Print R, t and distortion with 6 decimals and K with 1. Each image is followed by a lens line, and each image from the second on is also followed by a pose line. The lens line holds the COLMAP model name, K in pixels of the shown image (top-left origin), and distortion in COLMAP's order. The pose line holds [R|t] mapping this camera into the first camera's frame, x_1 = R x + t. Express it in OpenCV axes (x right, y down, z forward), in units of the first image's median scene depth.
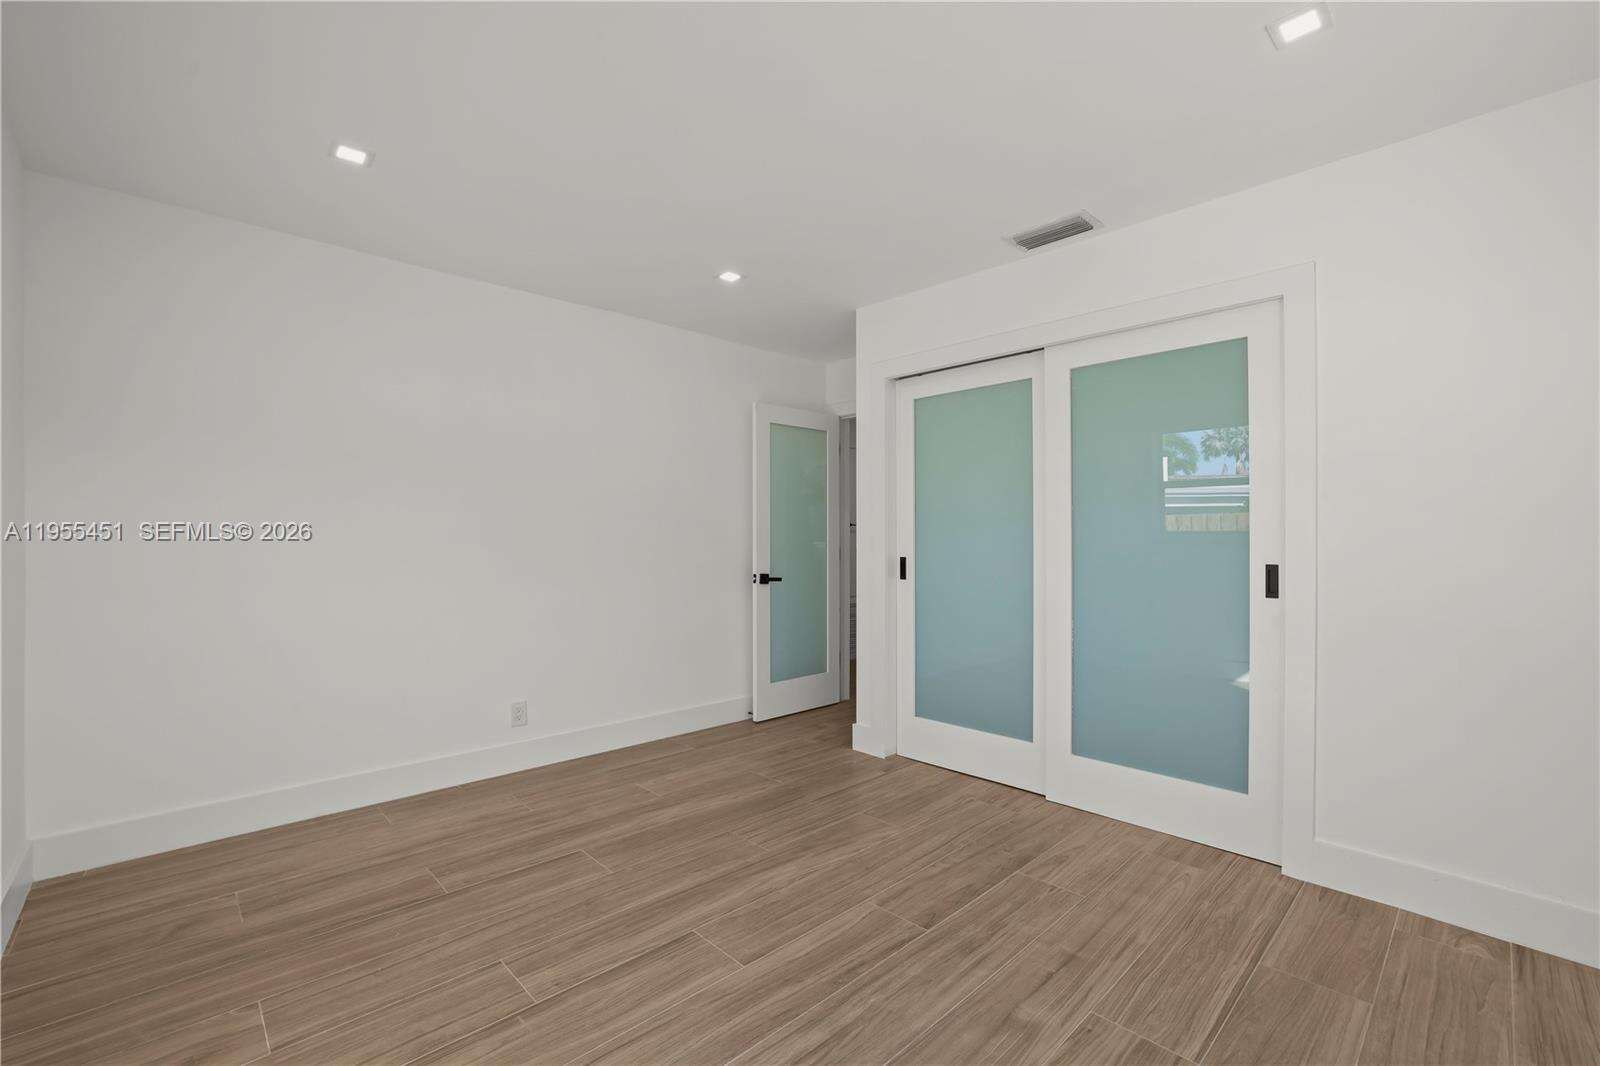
lens RADIAL K [[699.2, 0, 808.3], [0, 699.2, 536.4], [0, 0, 1]] dist [-0.033226, 0.017604]
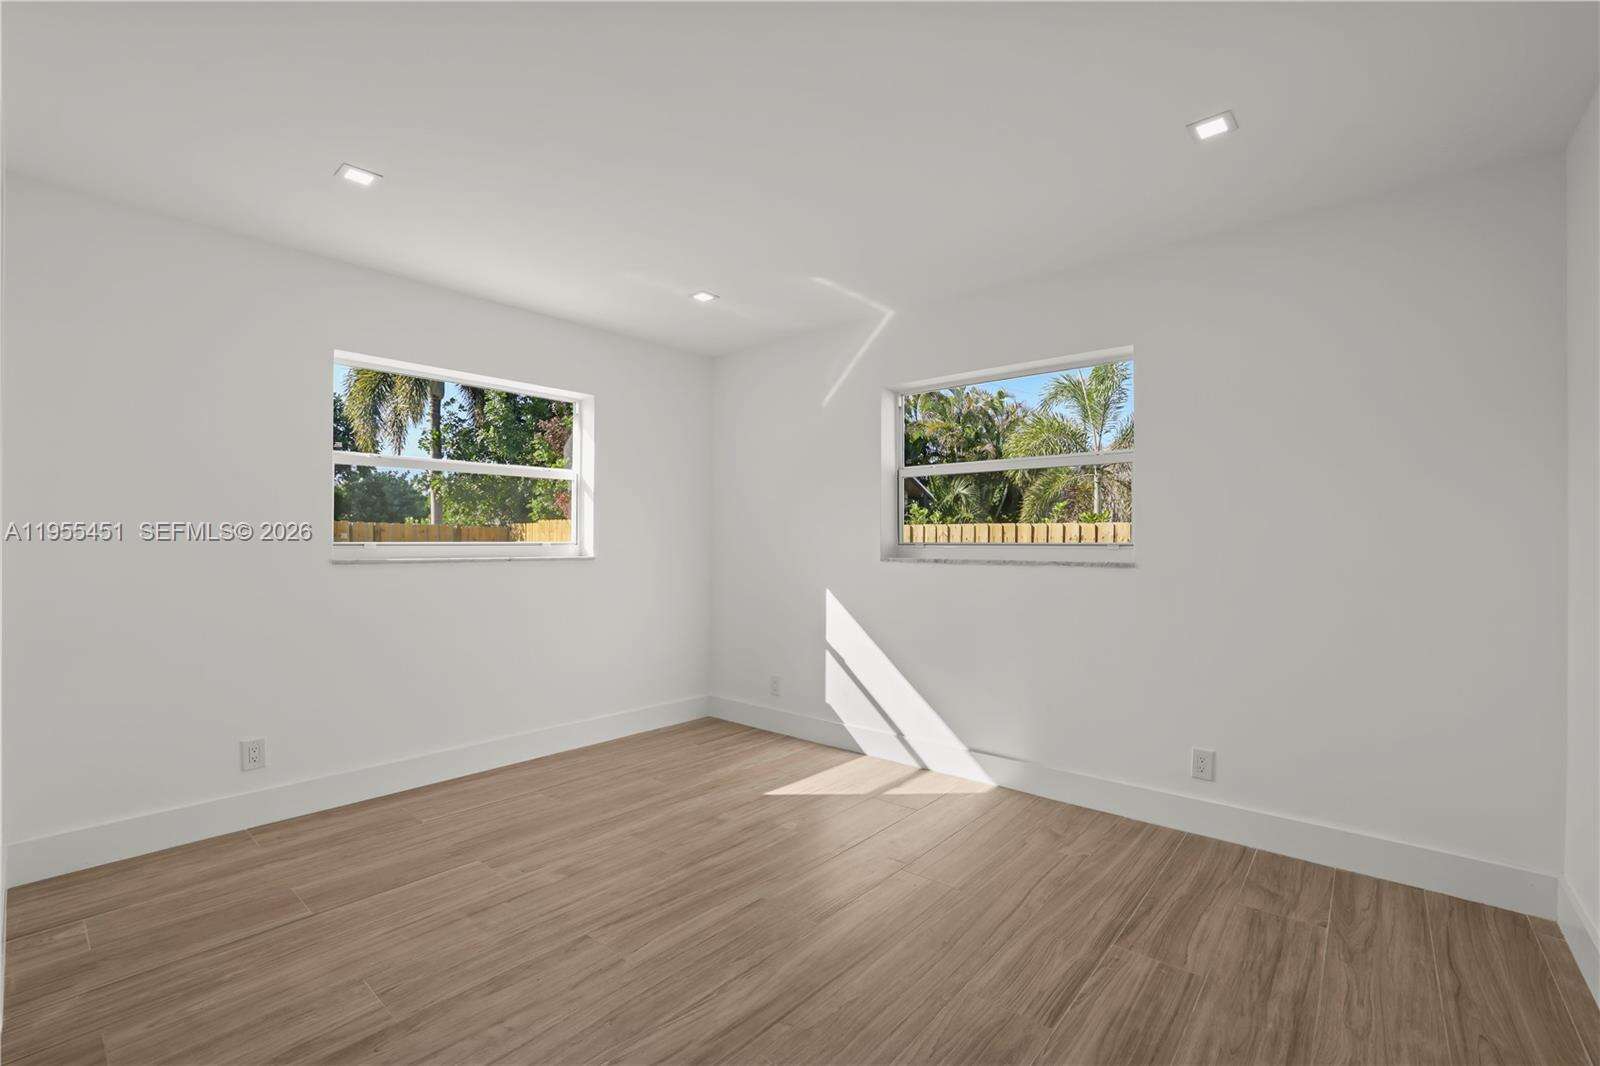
lens RADIAL K [[699.2, 0, 808.3], [0, 699.2, 536.4], [0, 0, 1]] dist [-0.033226, 0.017604]
pose [[-0.995034, -0.001871, -0.099517, -0.045494], [-0.000549, 0.999911, -0.013306, 0.003574], [0.099533, -0.013185, -0.994947, 1.918985]]
